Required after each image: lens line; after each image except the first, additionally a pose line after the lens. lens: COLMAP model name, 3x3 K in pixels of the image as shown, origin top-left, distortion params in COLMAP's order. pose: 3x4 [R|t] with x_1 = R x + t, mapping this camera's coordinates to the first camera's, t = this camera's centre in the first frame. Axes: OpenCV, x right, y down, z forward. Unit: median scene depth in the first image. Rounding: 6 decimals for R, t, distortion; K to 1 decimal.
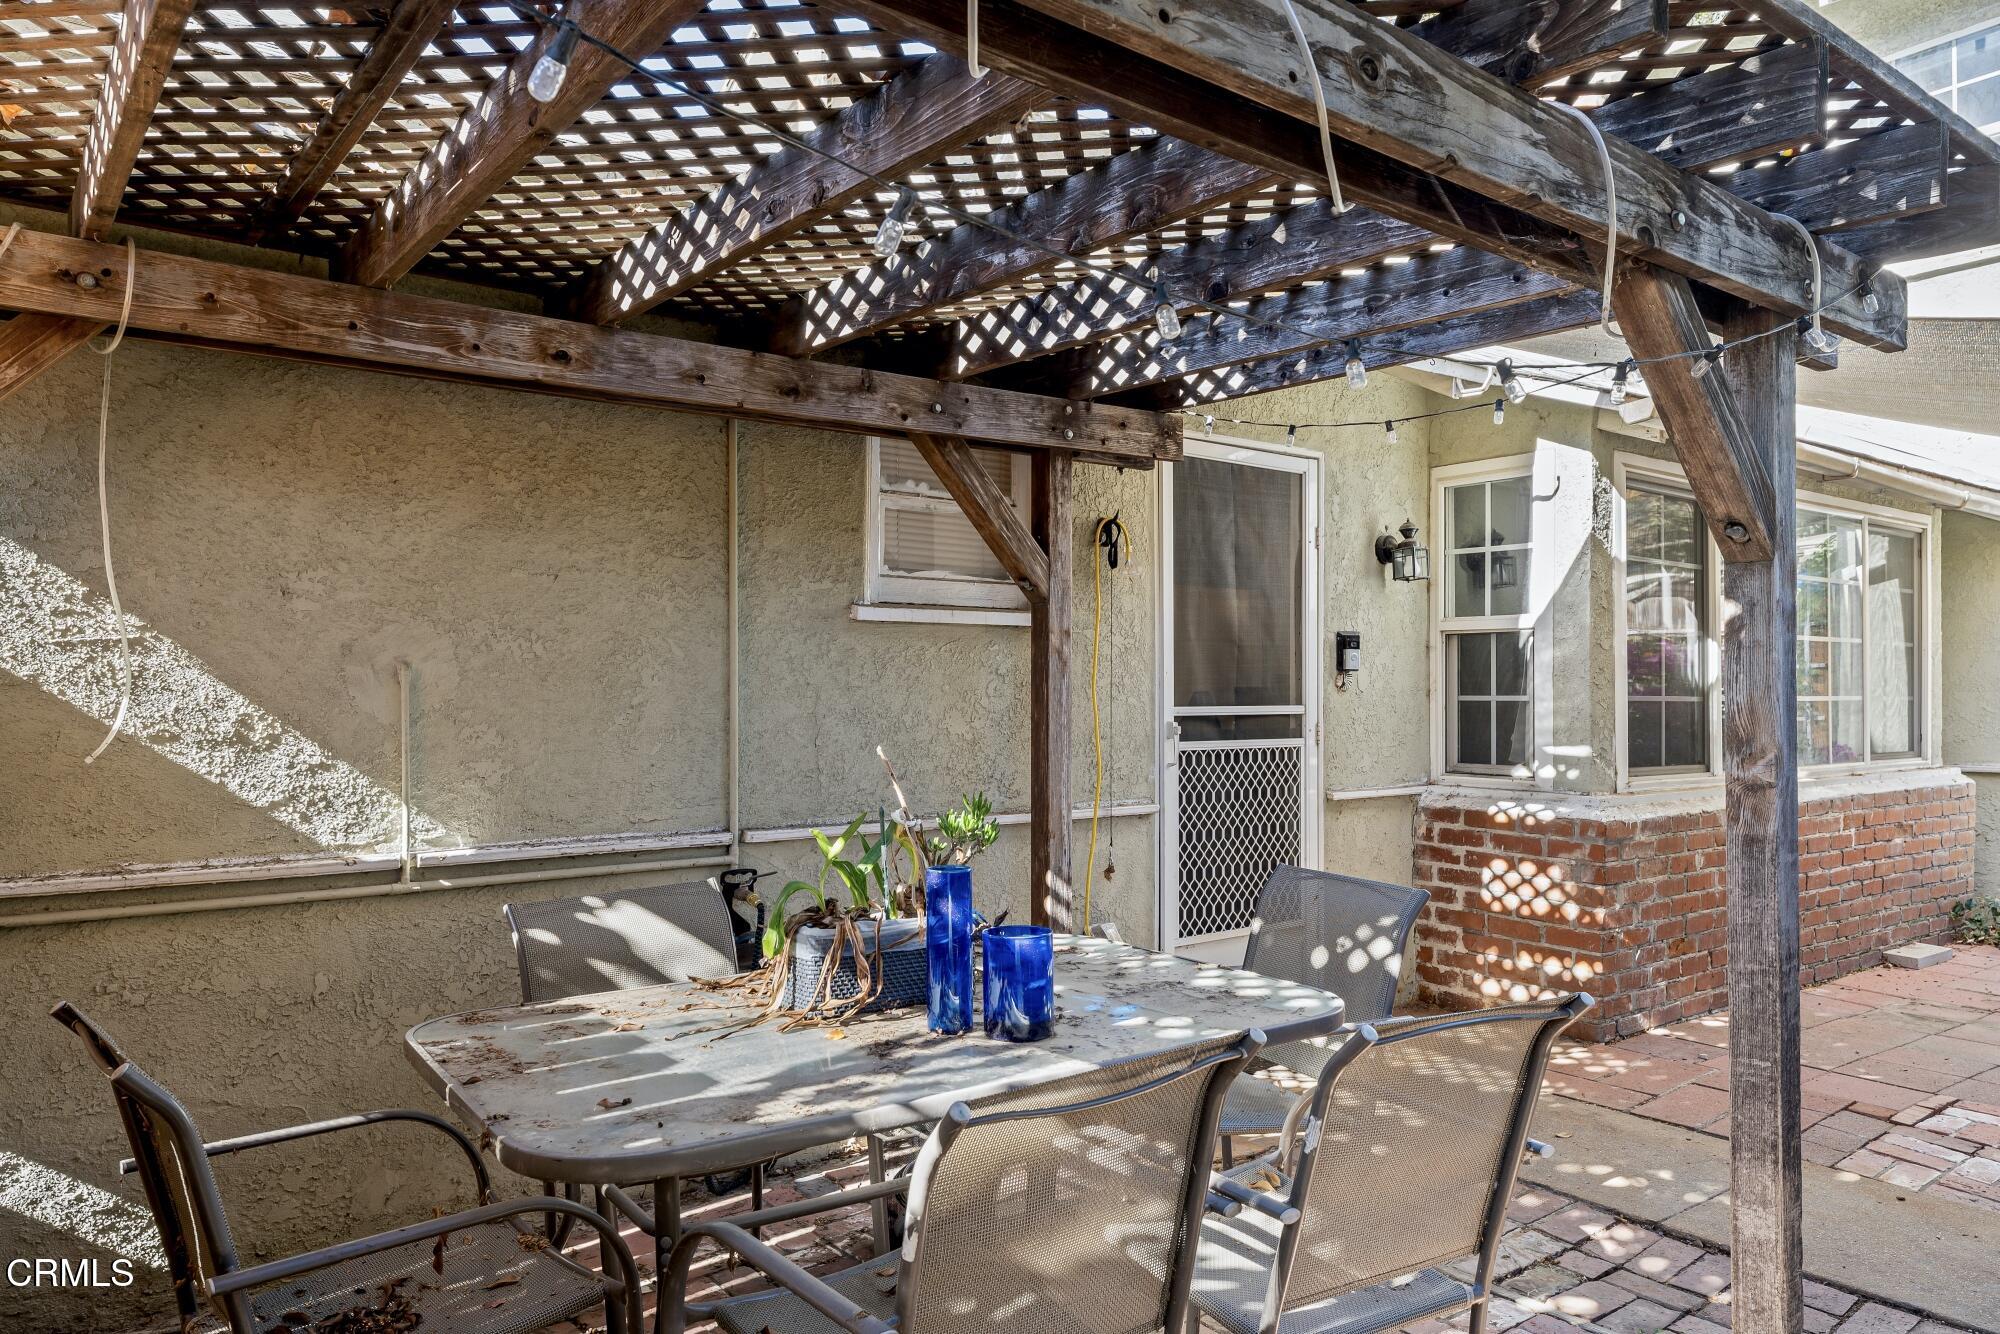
lens RADIAL K [[1365.8, 0, 1000.0], [0, 1365.8, 667.0], [0, 0, 1]] dist [0.003655, -0.001496]
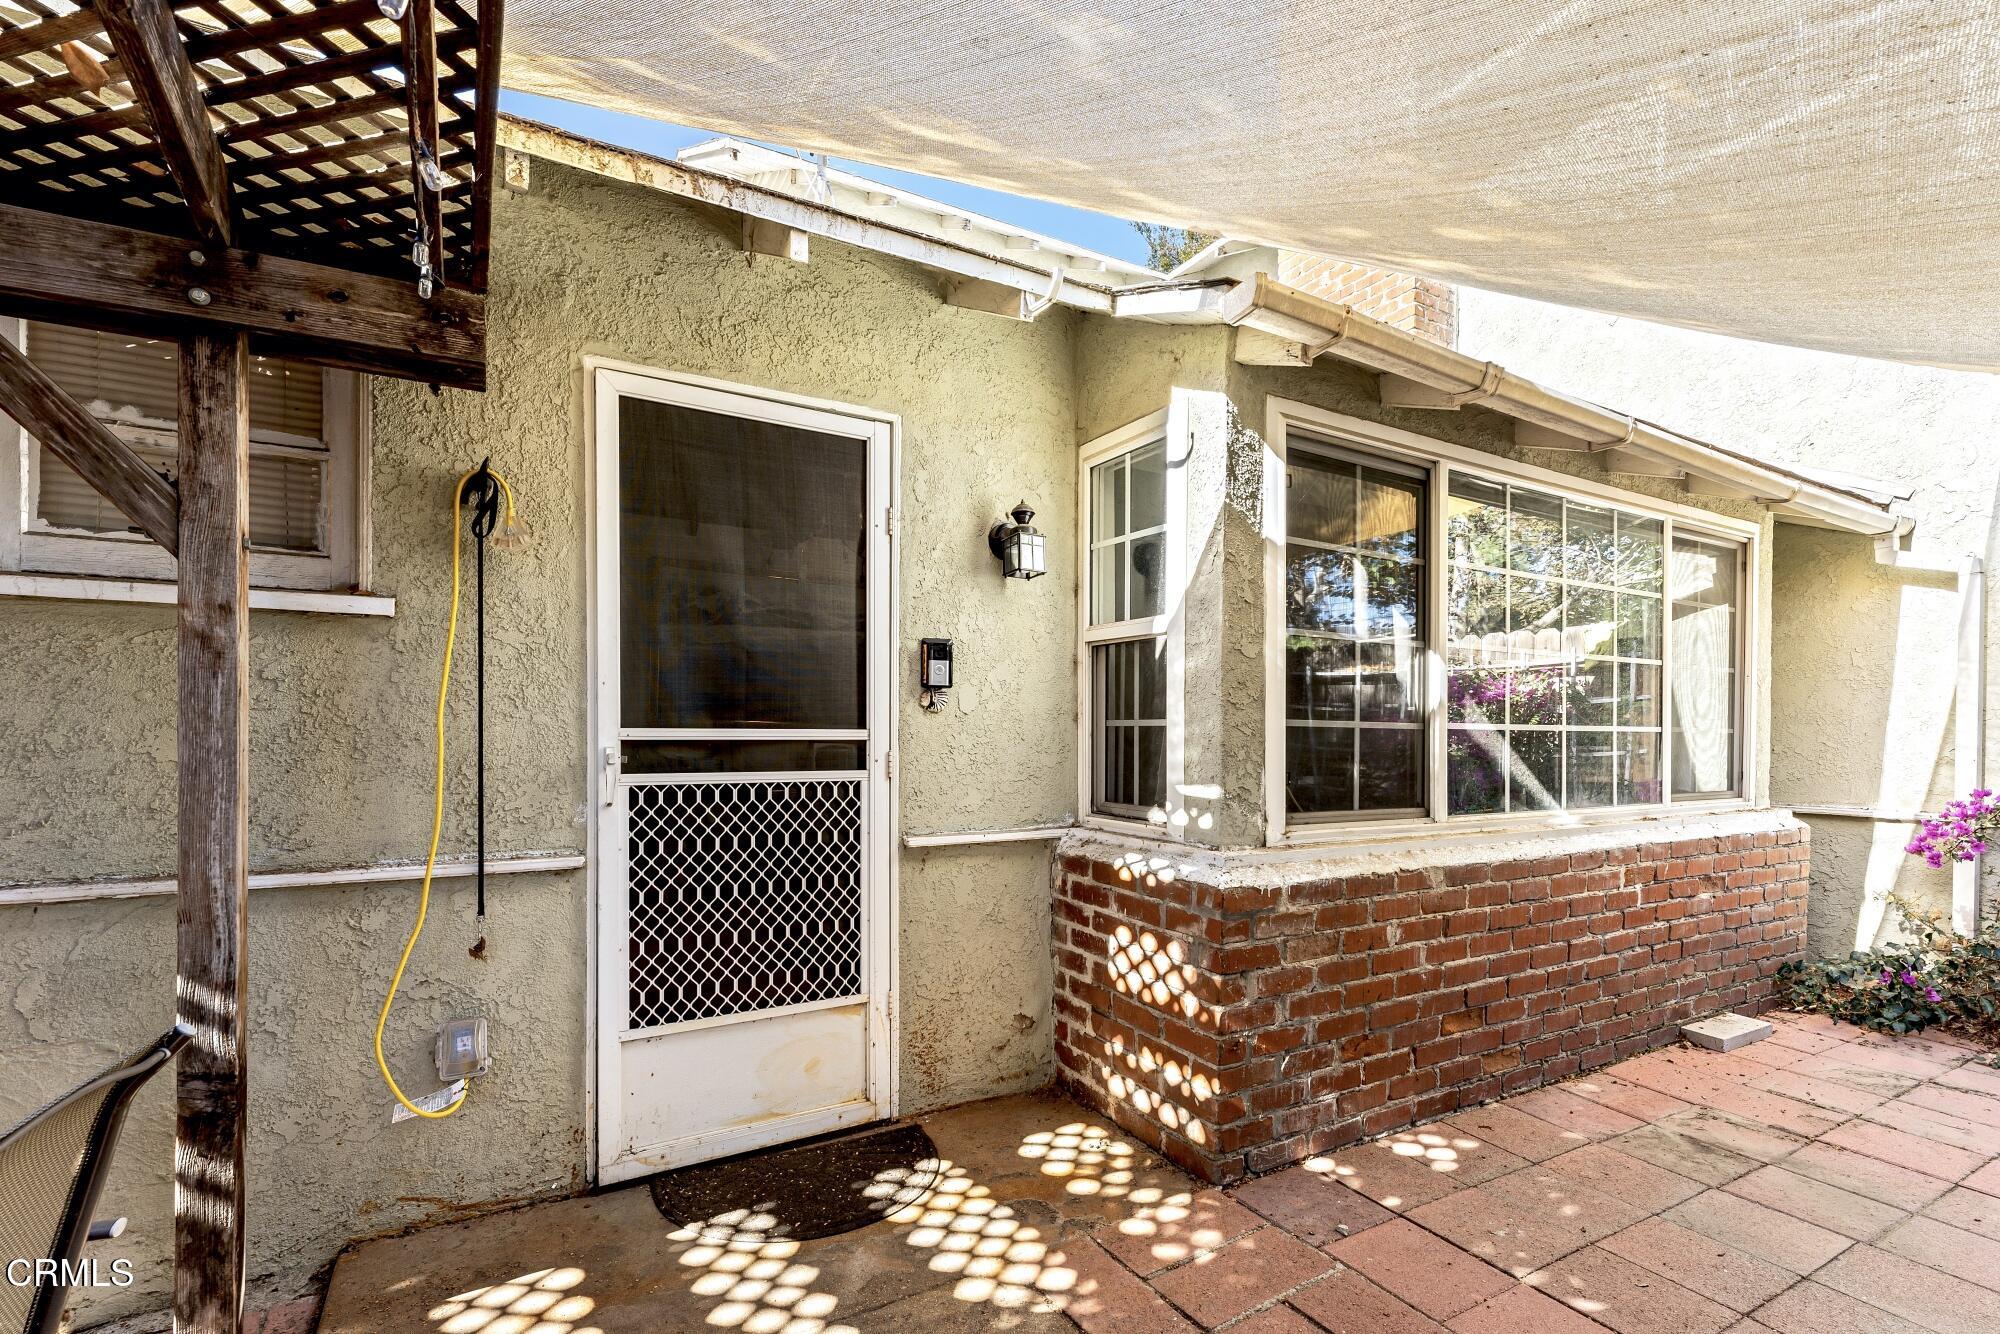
lens RADIAL K [[923.1, 0, 997.9], [0, 923.1, 728.1], [0, 0, 1]] dist [0.000205, -0.000005]
pose [[0.992038, 0.005651, -0.125814, 0.363018], [-0.003744, 0.999875, 0.015387, 0.018480], [0.125885, -0.014794, 0.991934, 0.466228]]
